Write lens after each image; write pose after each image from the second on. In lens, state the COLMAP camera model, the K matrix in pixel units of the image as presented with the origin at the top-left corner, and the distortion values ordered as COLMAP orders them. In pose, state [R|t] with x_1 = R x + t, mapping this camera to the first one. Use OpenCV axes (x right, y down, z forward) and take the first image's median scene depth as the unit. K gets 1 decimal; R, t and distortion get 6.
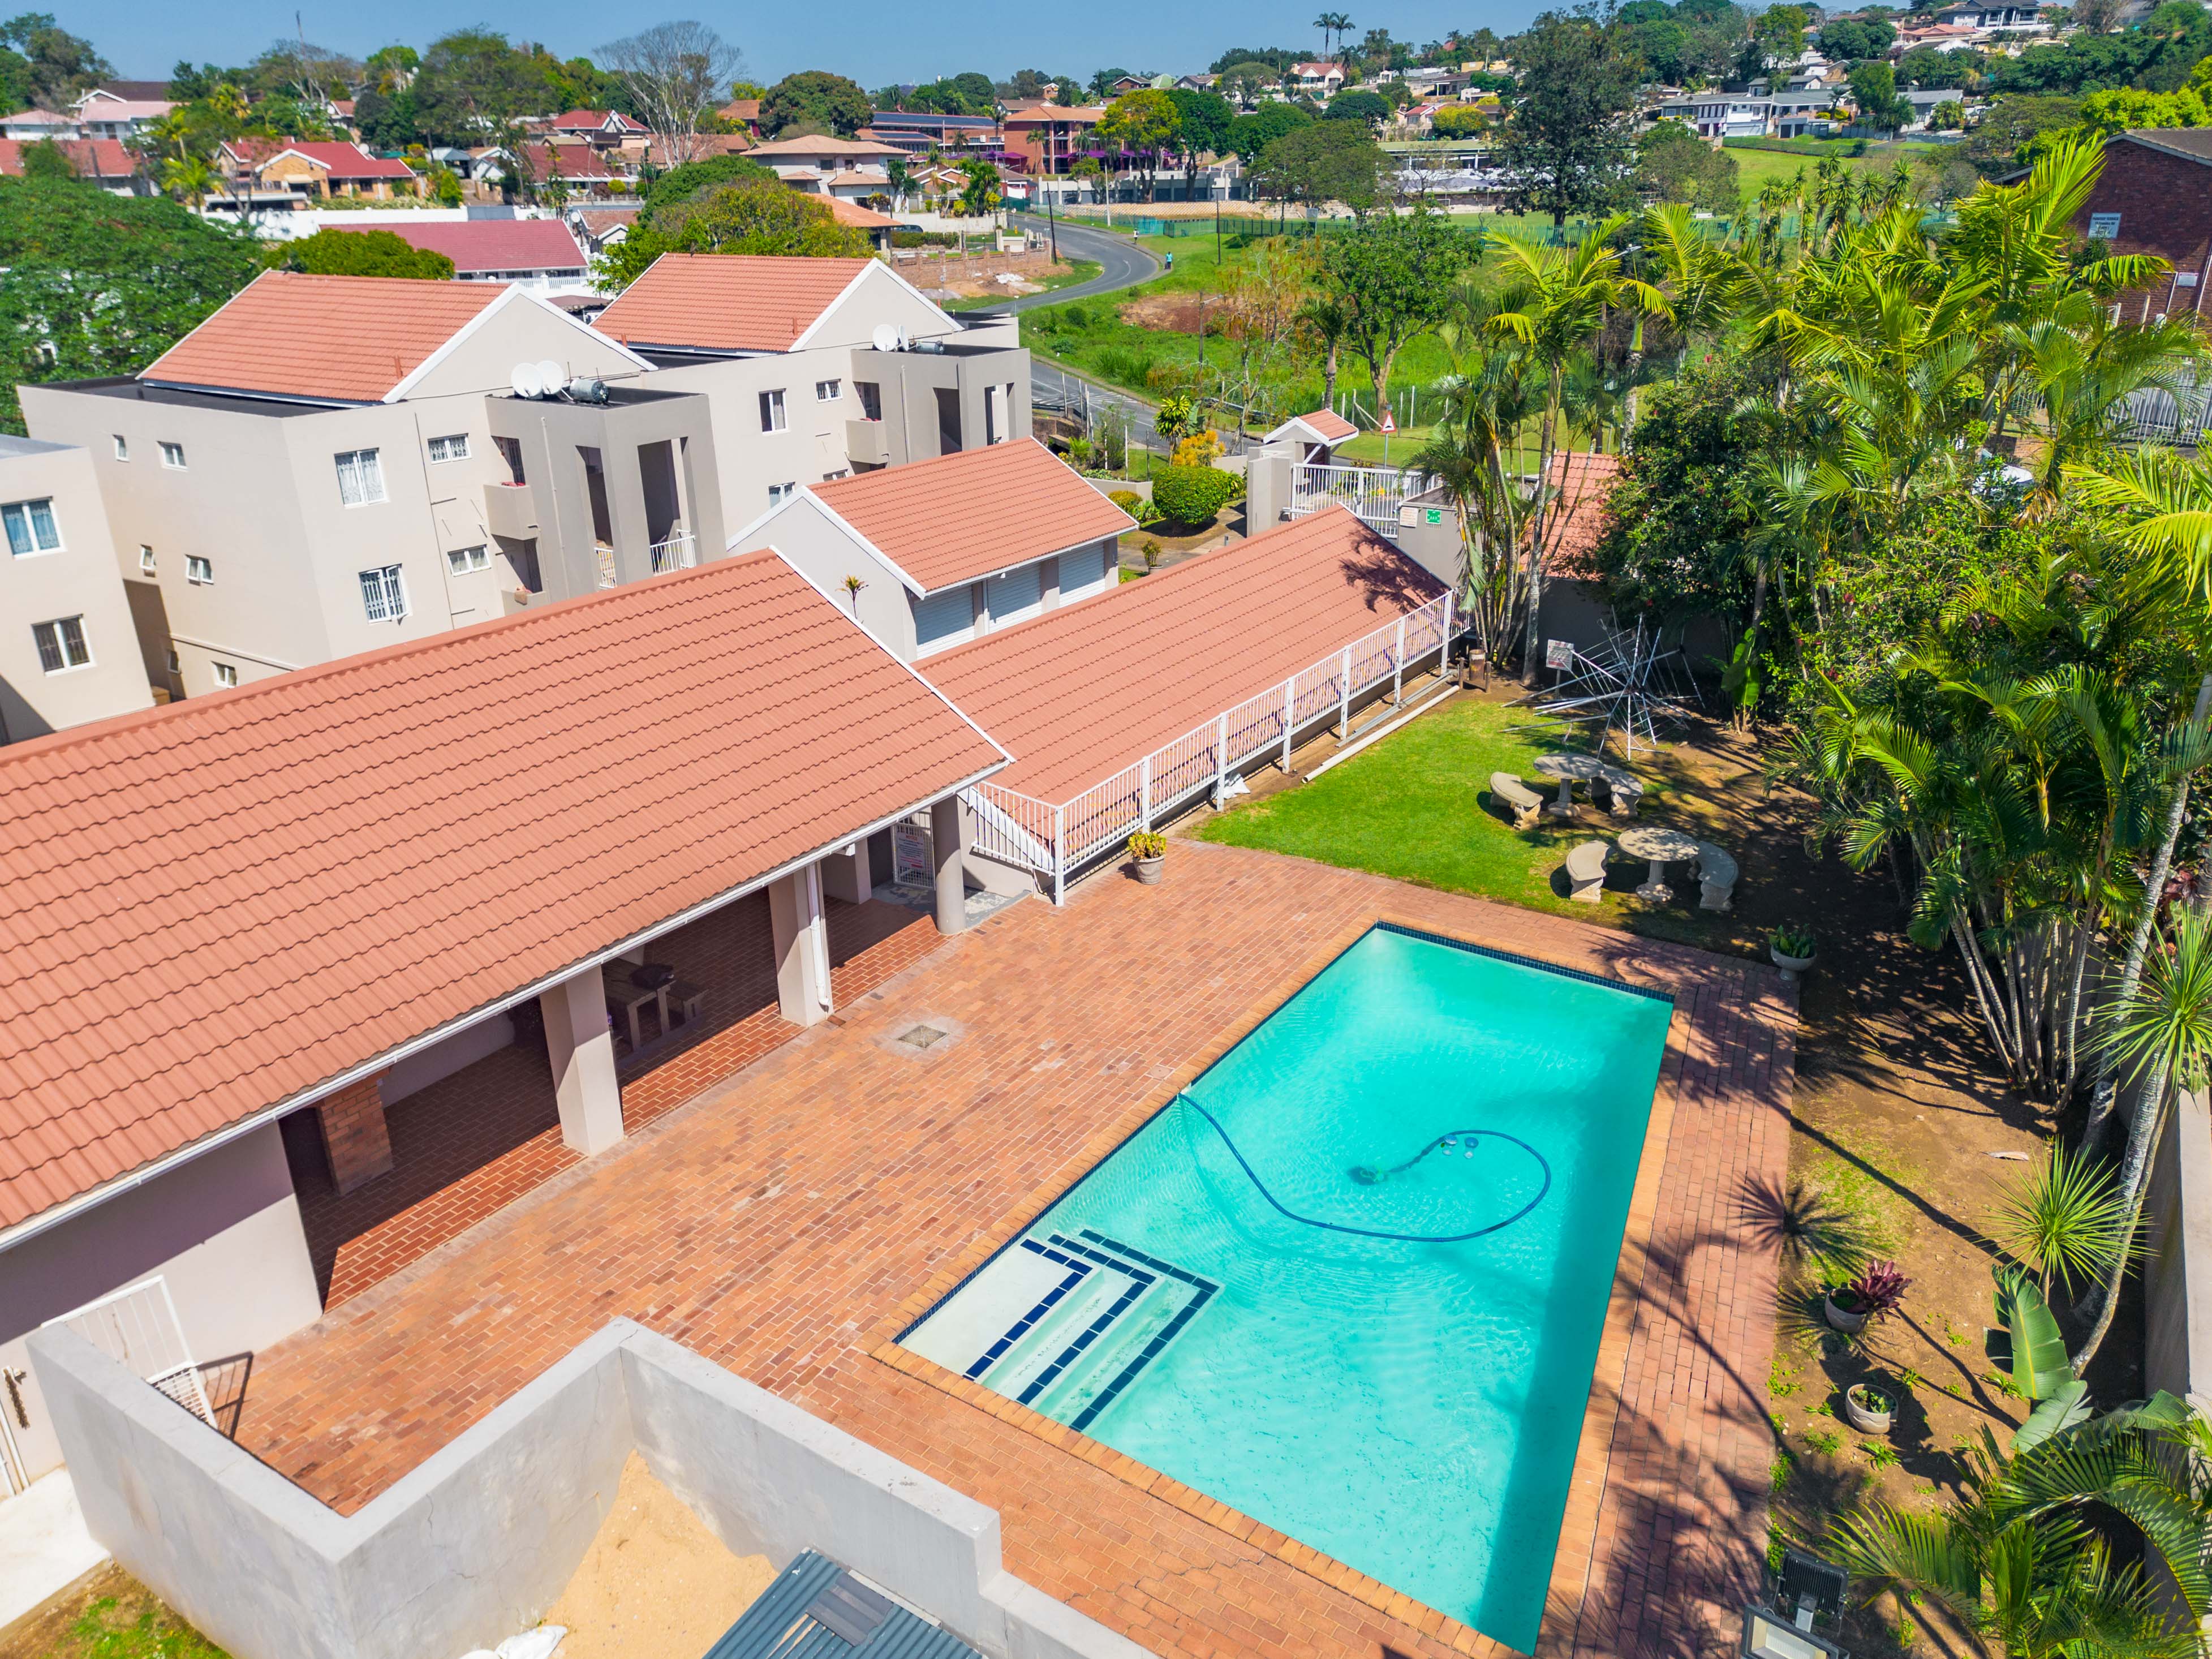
lens RADIAL K [[1570.8, 0, 1093.4], [0, 1570.8, 836.3], [0, 0, 1]] dist [0.059467, -0.053799]
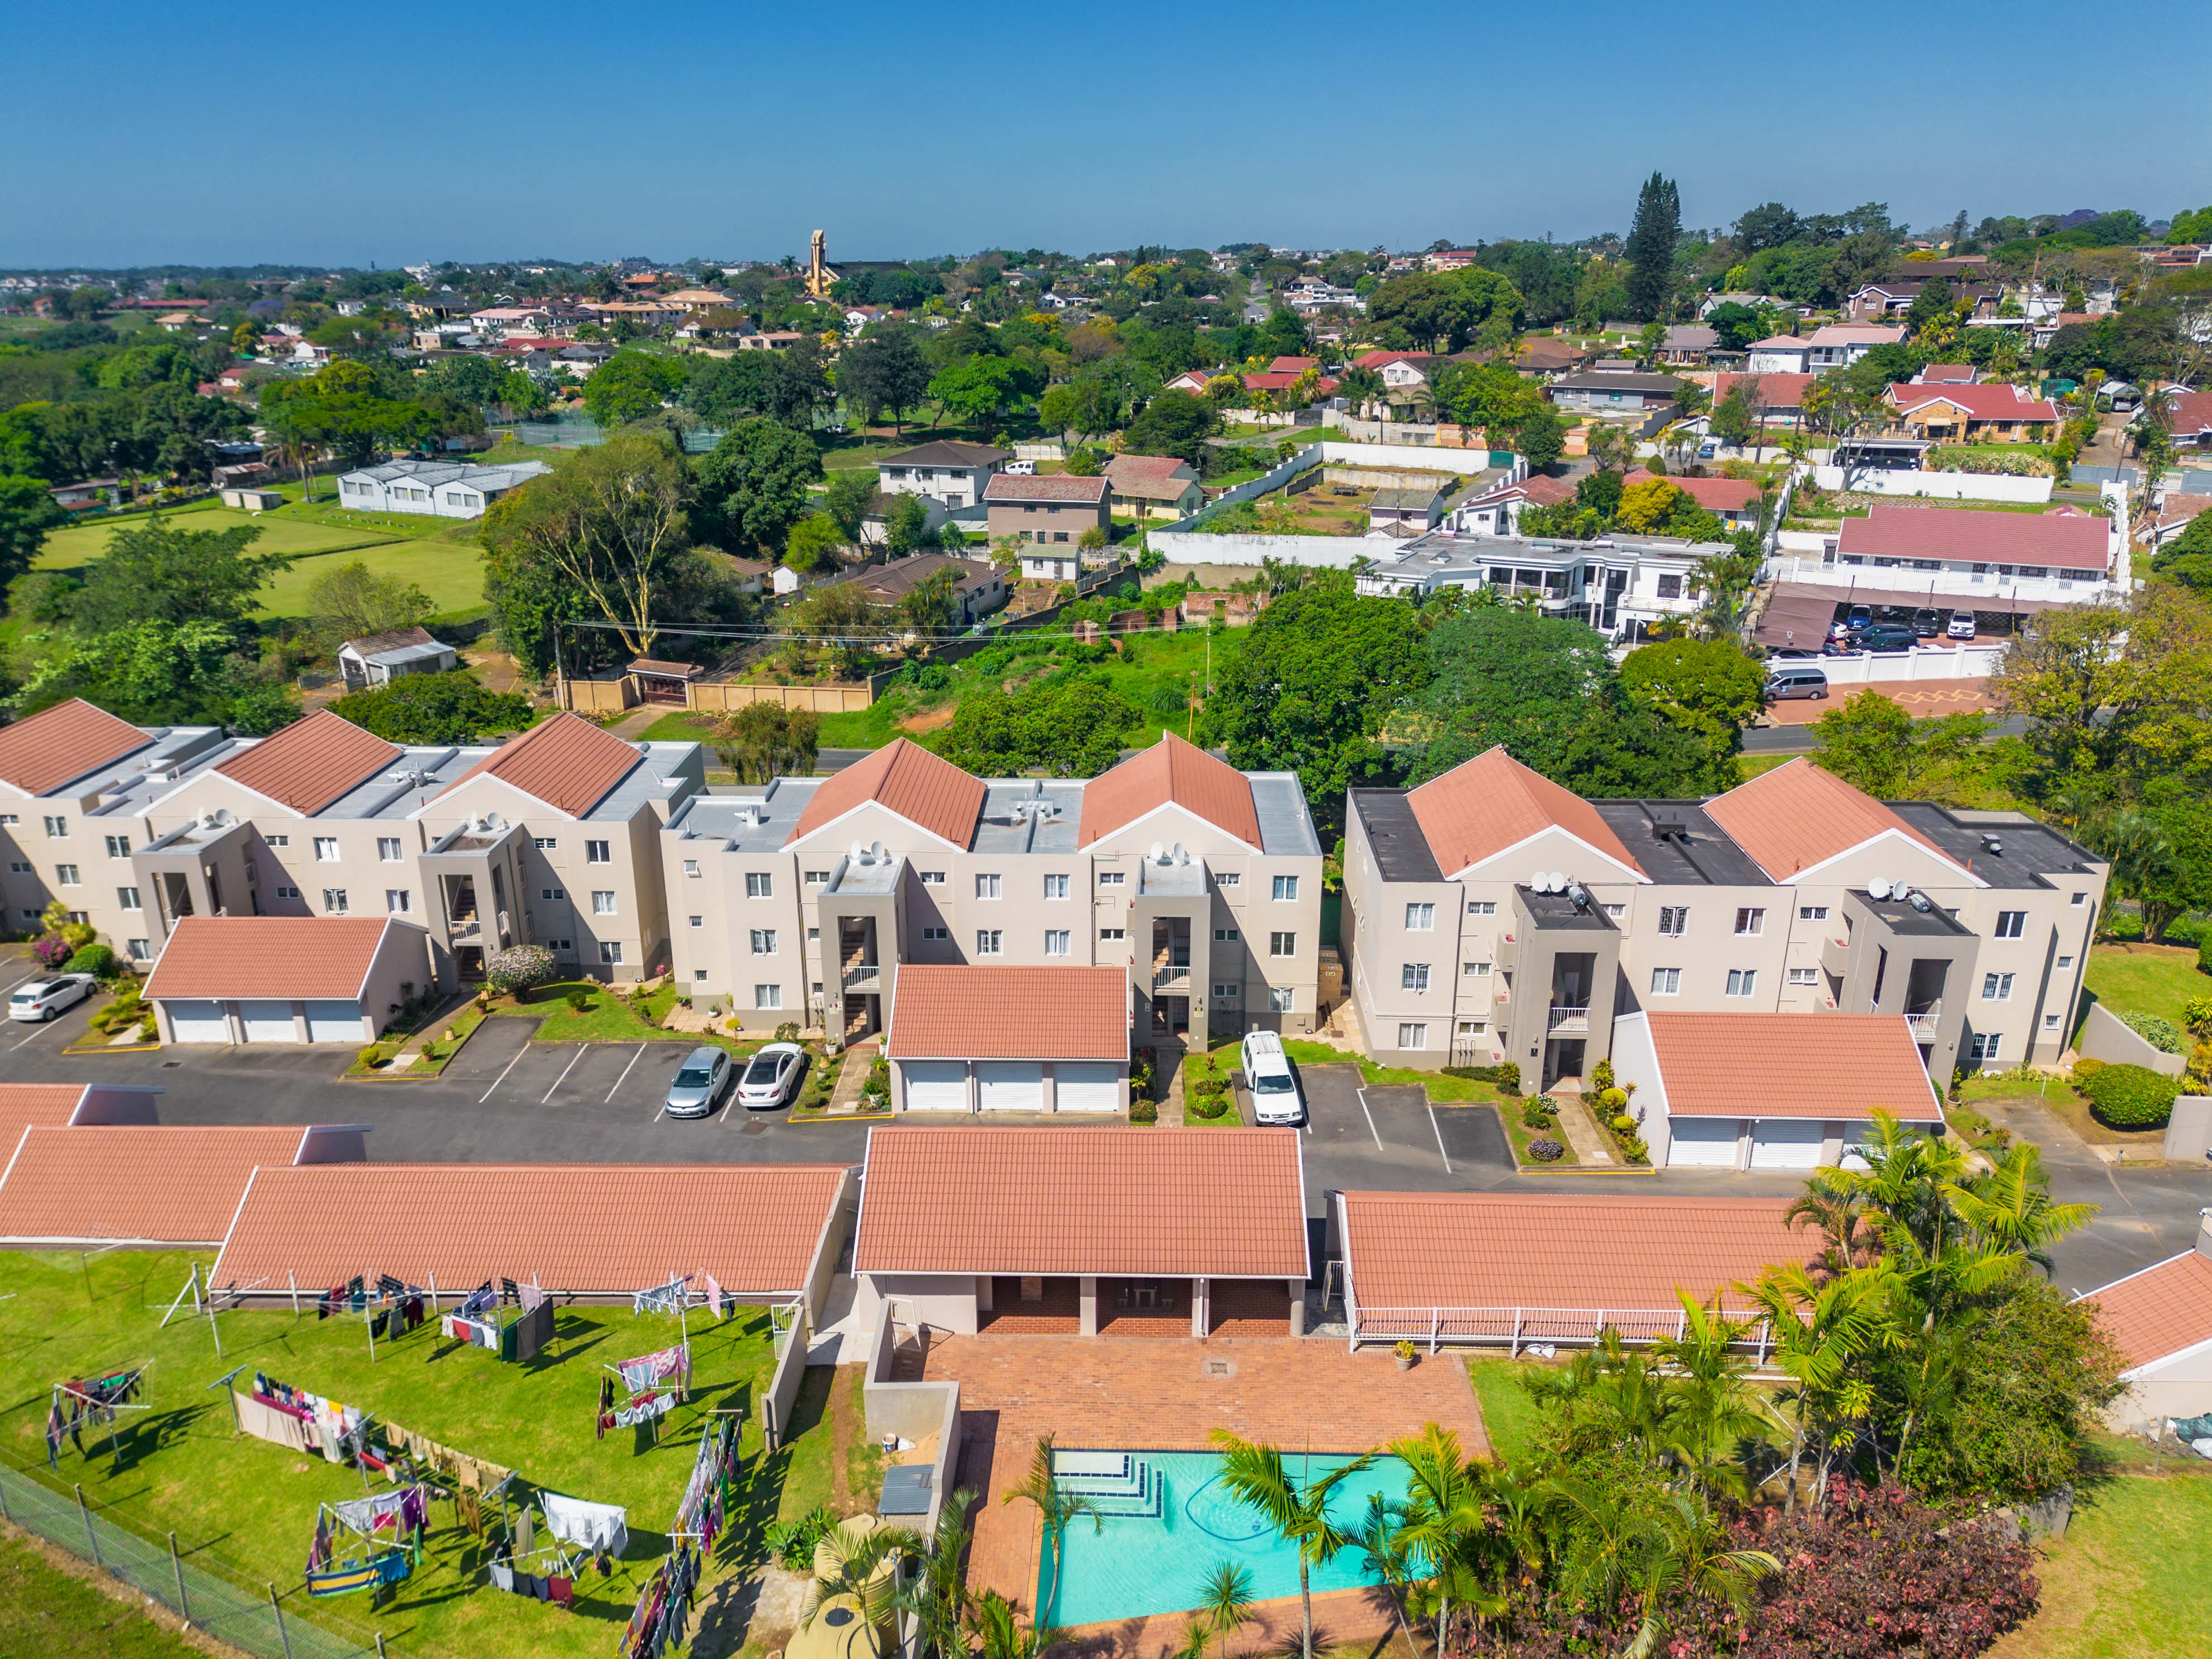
lens RADIAL K [[1548.4, 0, 1106.0], [0, 1548.4, 829.5], [0, 0, 1]] dist [0.062190, -0.073572]
pose [[0.537317, 0.297351, -0.789223, 0.126393], [-0.329327, 0.935467, 0.128240, -0.078194], [0.776424, 0.191007, 0.600568, -0.059773]]
